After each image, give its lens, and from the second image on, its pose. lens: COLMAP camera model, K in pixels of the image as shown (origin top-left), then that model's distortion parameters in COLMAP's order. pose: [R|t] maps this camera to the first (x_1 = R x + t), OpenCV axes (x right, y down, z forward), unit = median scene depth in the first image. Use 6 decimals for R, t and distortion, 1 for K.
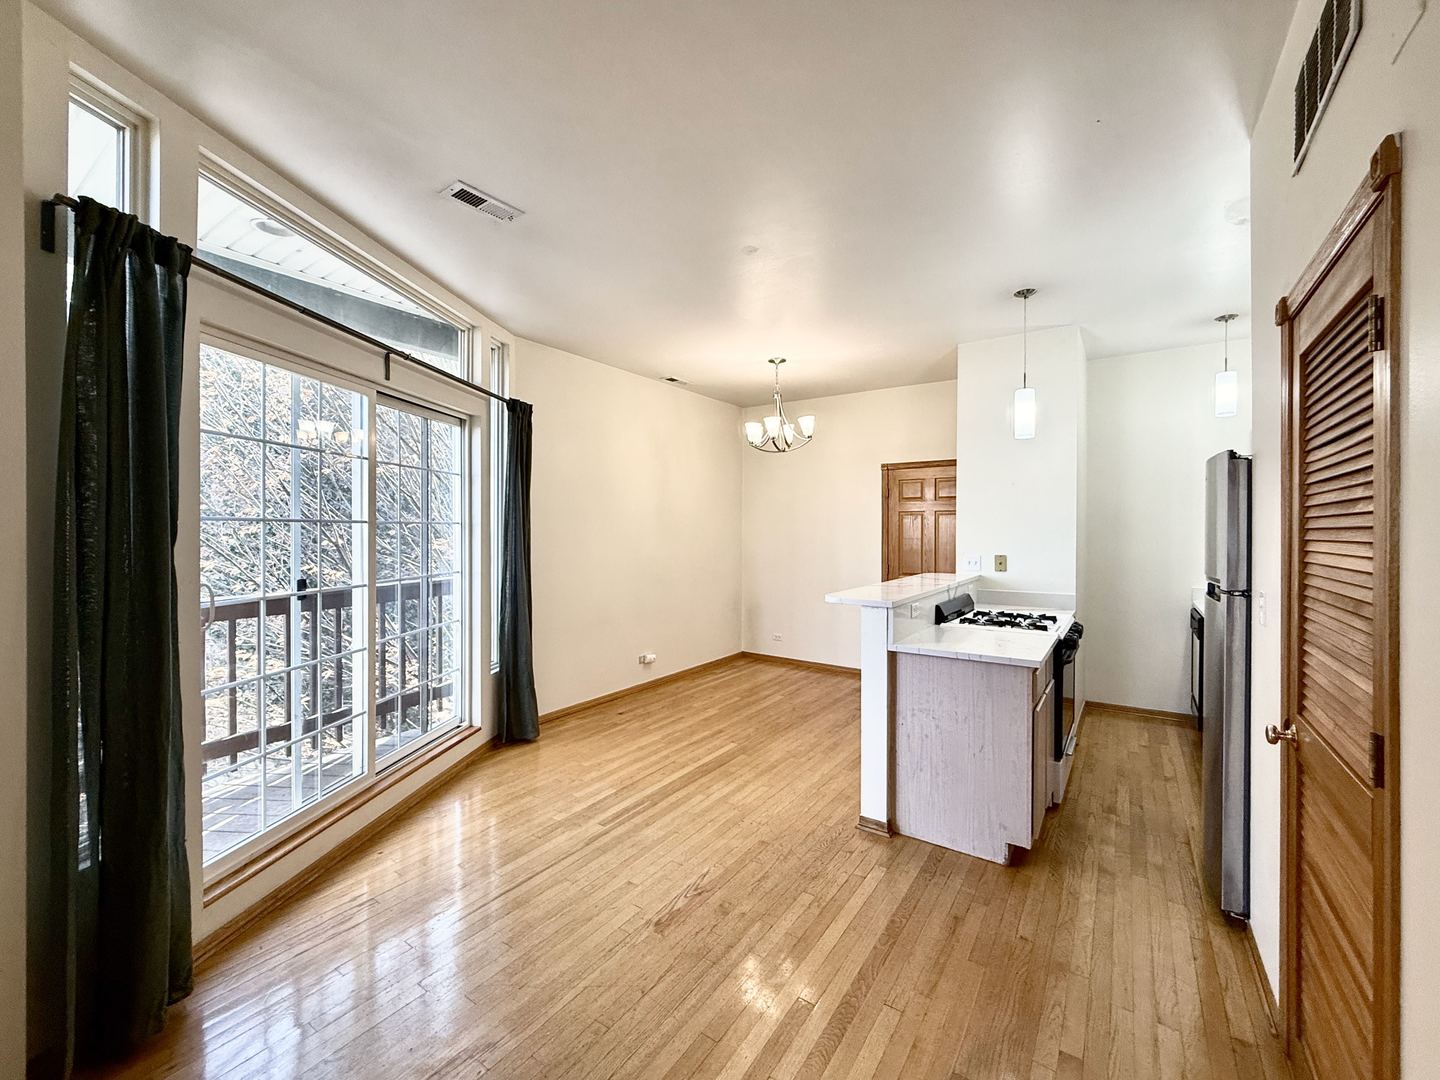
lens RADIAL K [[592.8, 0, 720.0], [0, 592.8, 540.0], [0, 0, 1]] dist [-0.000320, 0.000013]
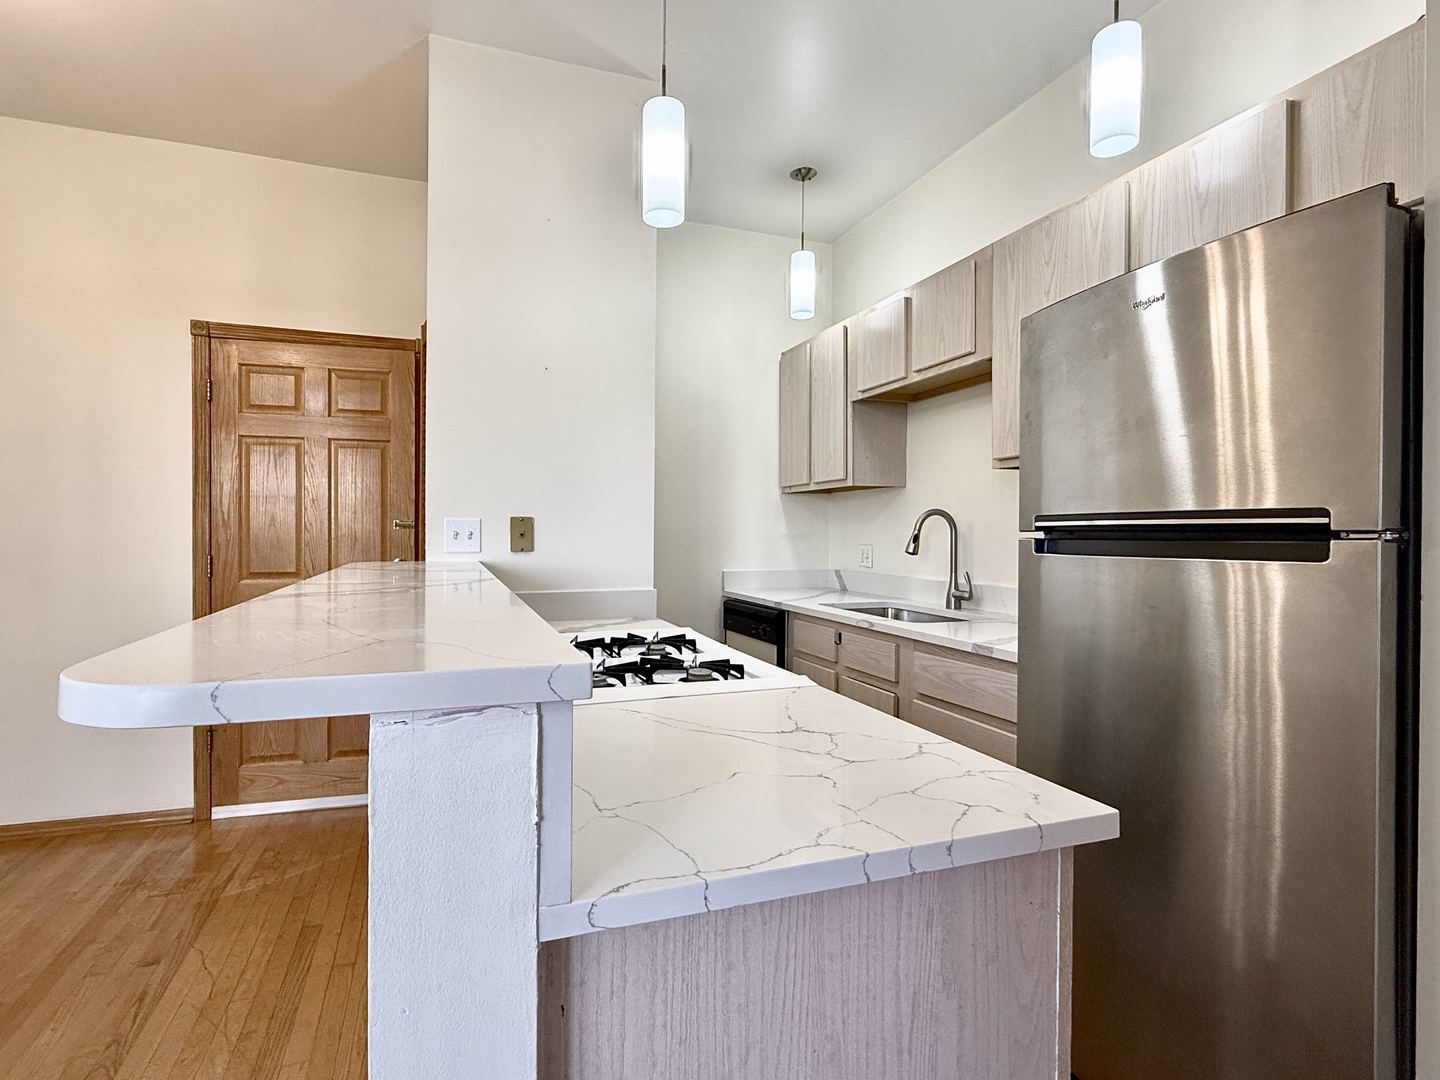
lens RADIAL K [[711.8, 0, 686.8], [0, 711.8, 541.2], [0, 0, 1]] dist [-0.002413, 0.000876]
pose [[0.590099, -0.006360, 0.807306, 0.083821], [0.008631, 0.999962, 0.001569, 0.040184], [-0.807285, 0.006042, 0.590131, 0.500186]]
